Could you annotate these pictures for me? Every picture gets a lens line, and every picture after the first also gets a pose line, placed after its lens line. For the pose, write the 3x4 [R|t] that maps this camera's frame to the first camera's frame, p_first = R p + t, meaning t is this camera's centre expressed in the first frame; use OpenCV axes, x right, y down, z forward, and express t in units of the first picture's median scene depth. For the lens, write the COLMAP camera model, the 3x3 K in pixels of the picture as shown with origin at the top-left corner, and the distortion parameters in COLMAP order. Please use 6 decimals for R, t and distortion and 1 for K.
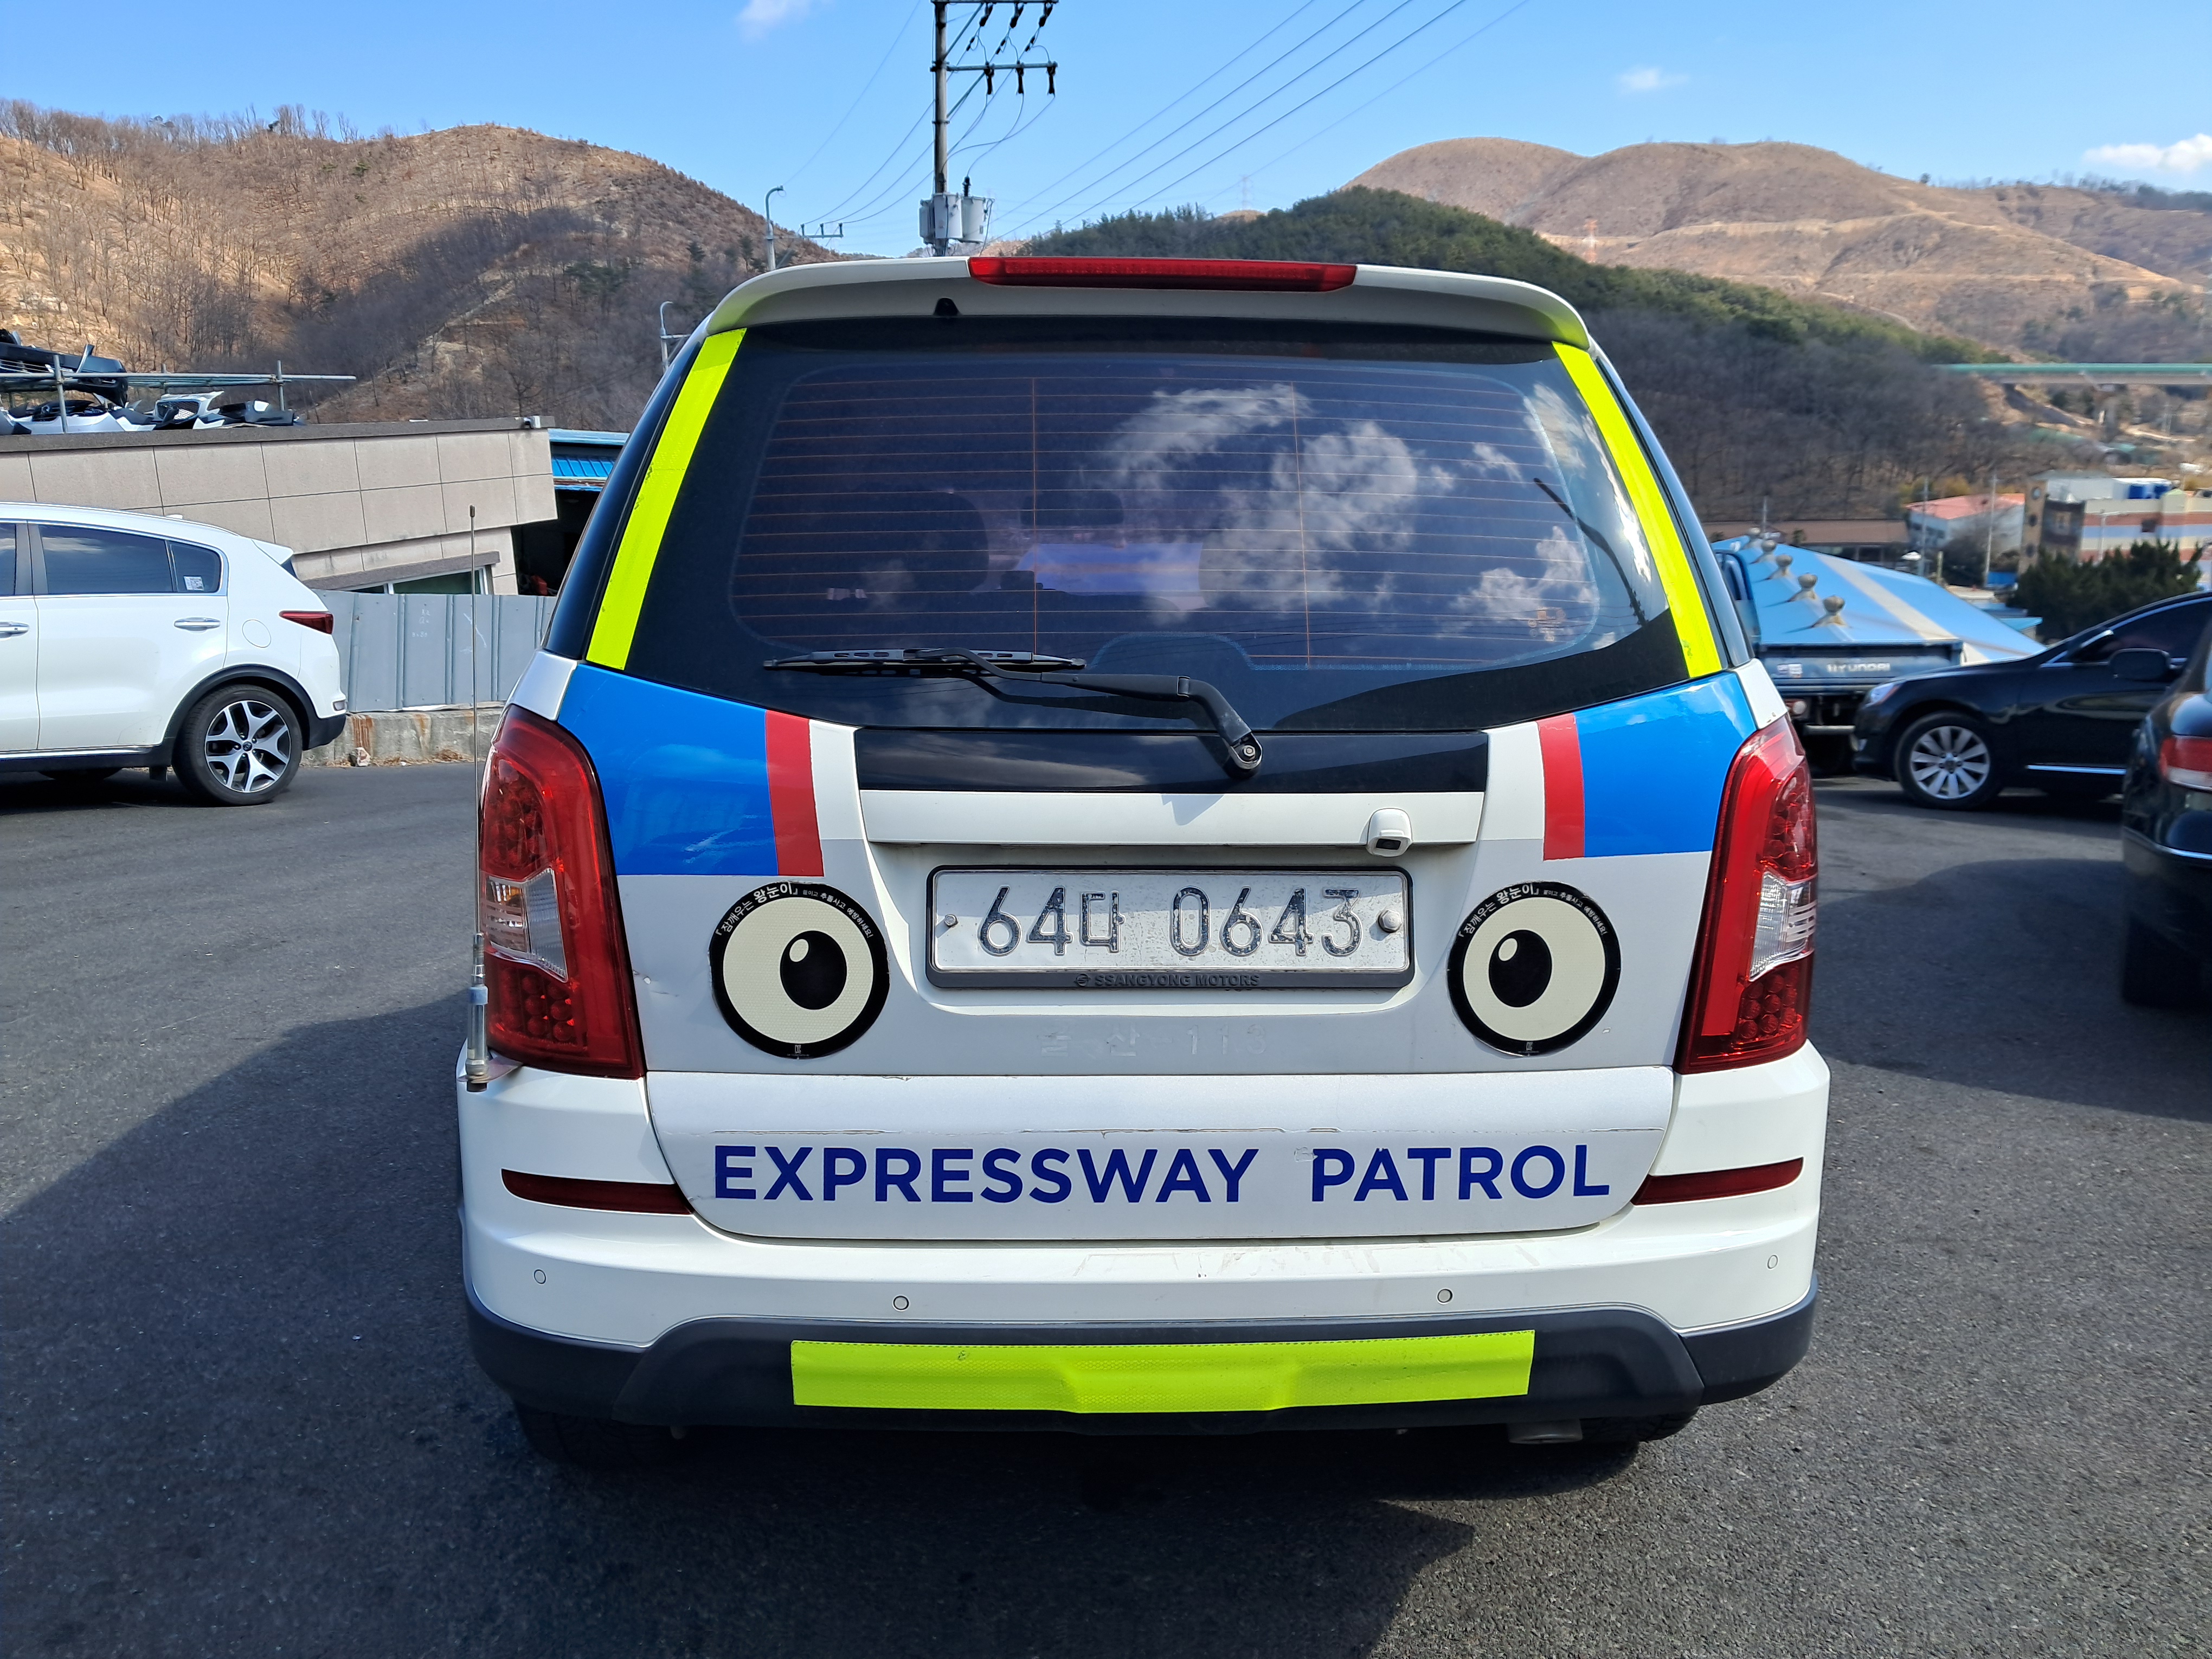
lens RADIAL K [[1734.3, 0, 1104.6], [0, 1734.3, 790.6], [0, 0, 1]] dist [0.188394, -0.303002]
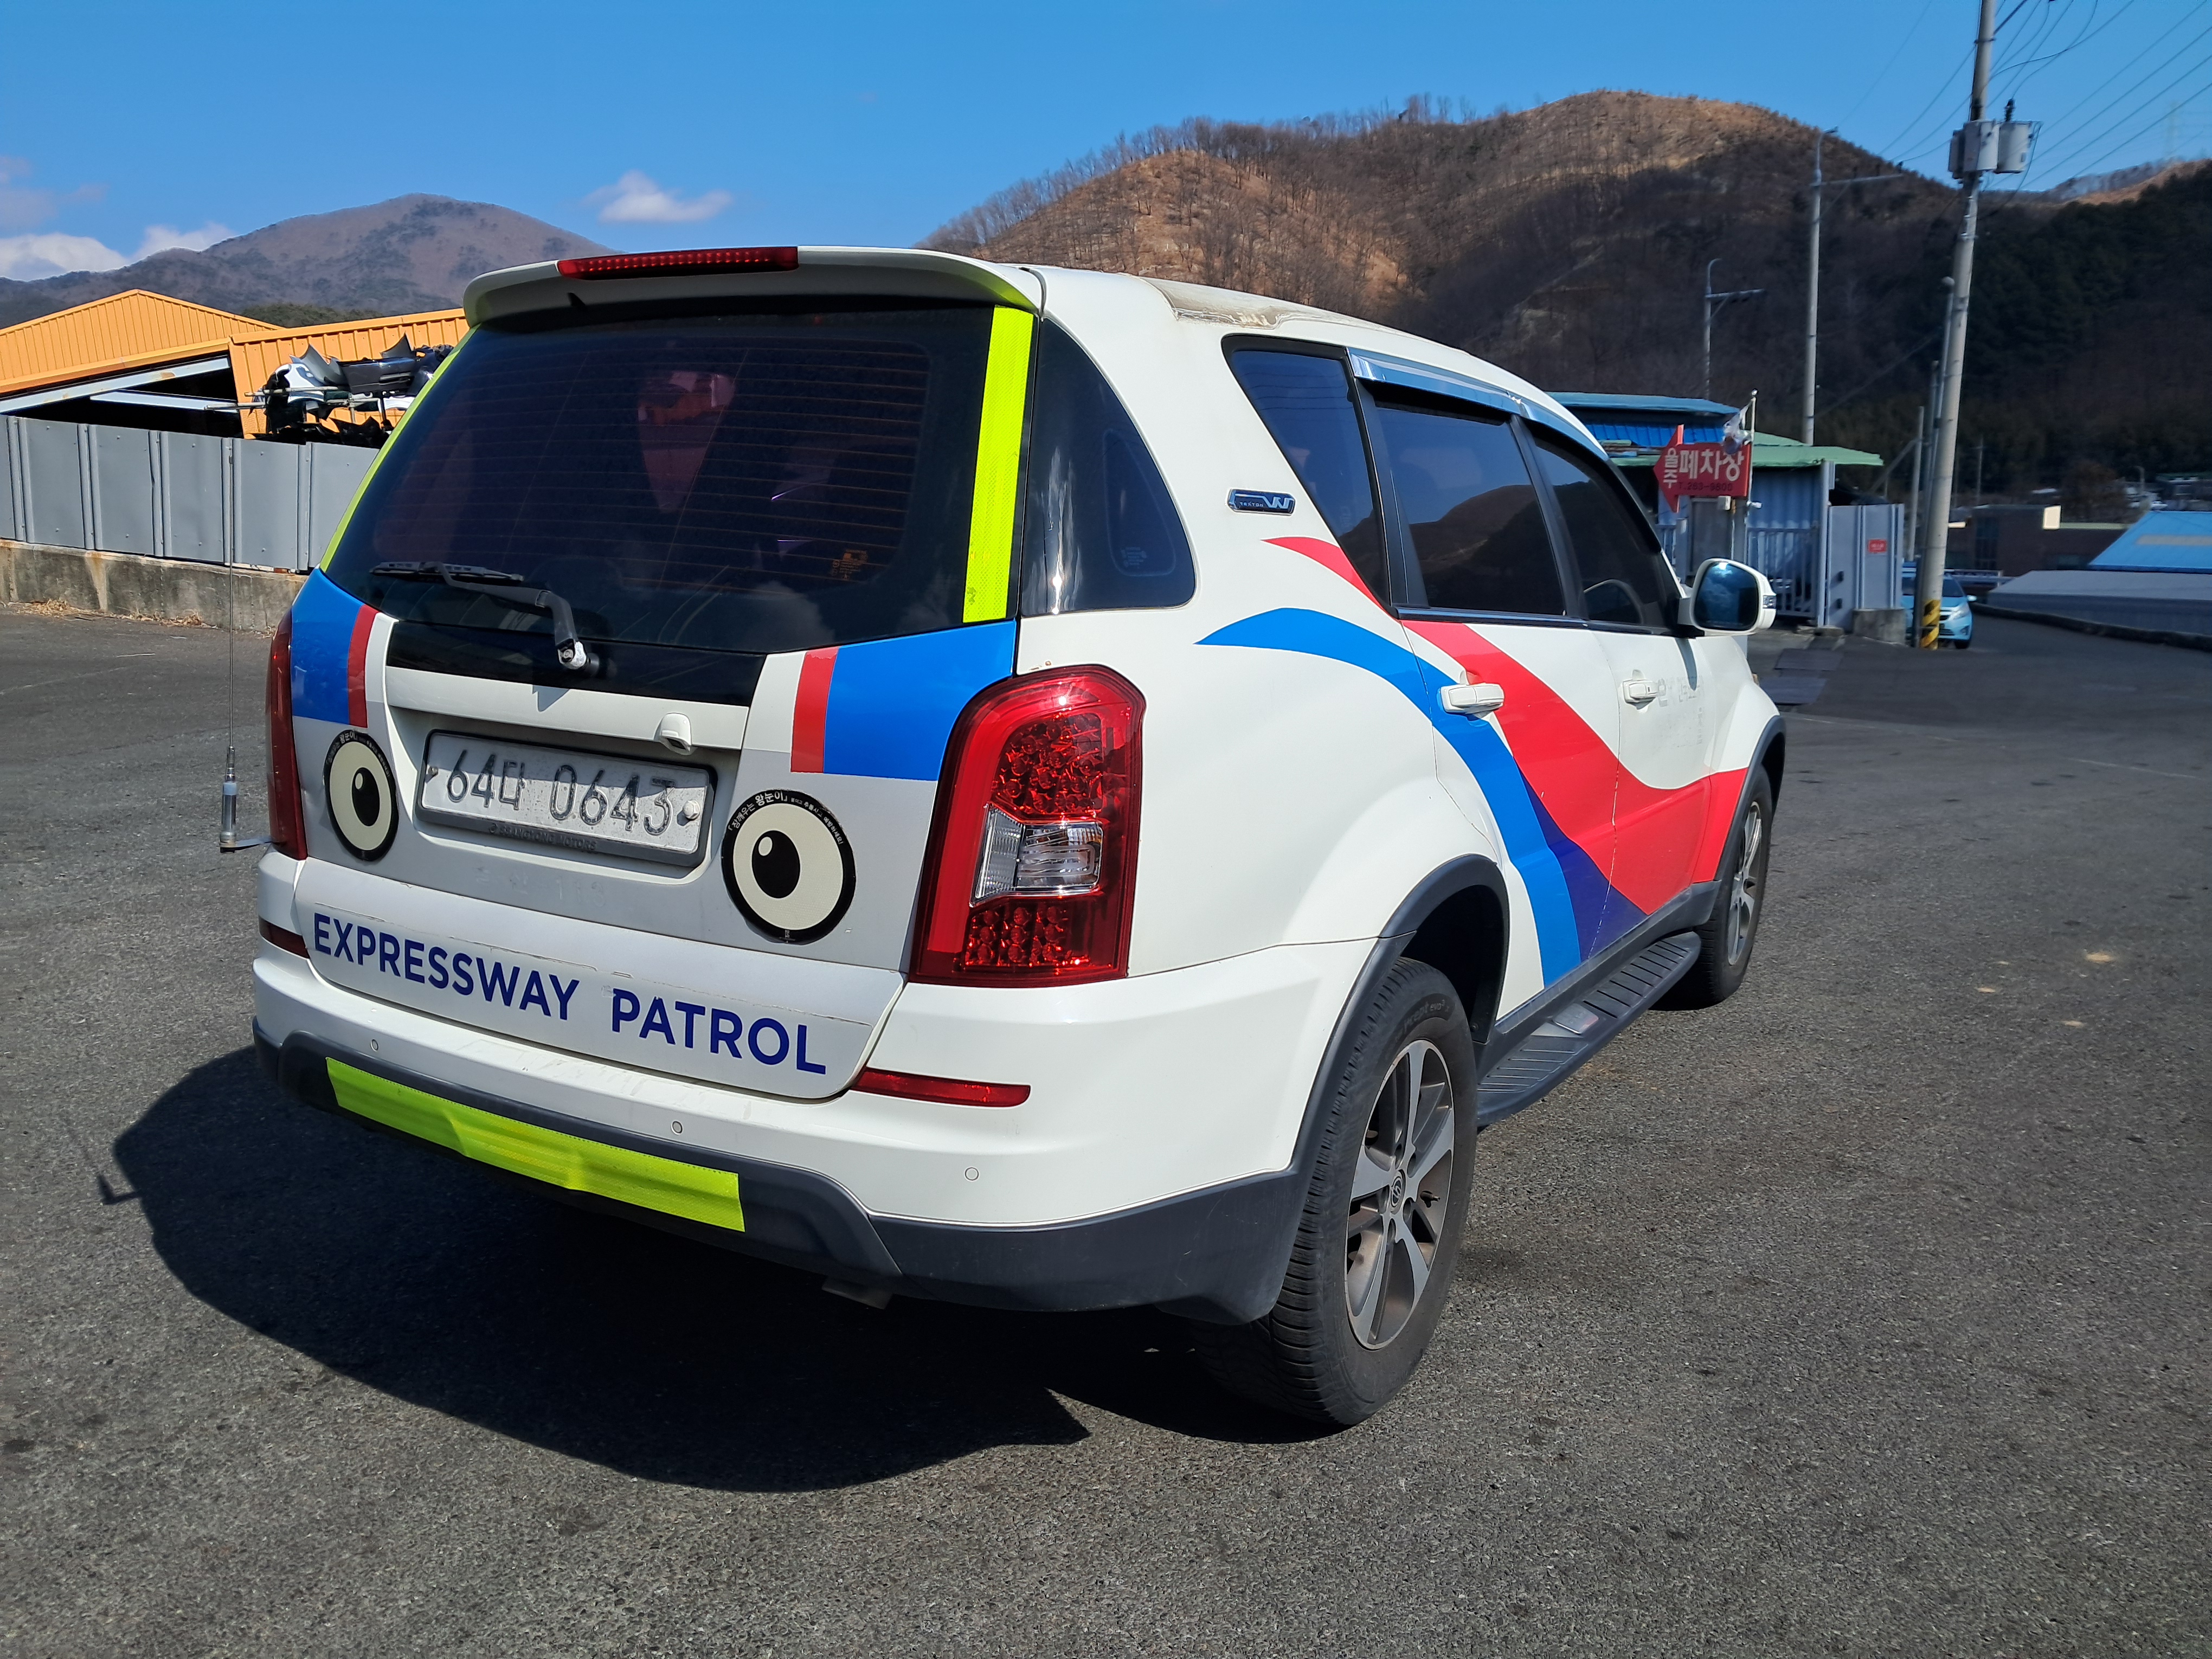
lens RADIAL K [[1753.4, 0, 1105.8], [0, 1753.4, 789.7], [0, 0, 1]] dist [-0.004078, -0.010384]
pose [[0.836380, 0.103913, -0.538210, 1.037353], [-0.091419, 0.994559, 0.049956, -0.023535], [0.540472, 0.007420, 0.841329, 0.162092]]
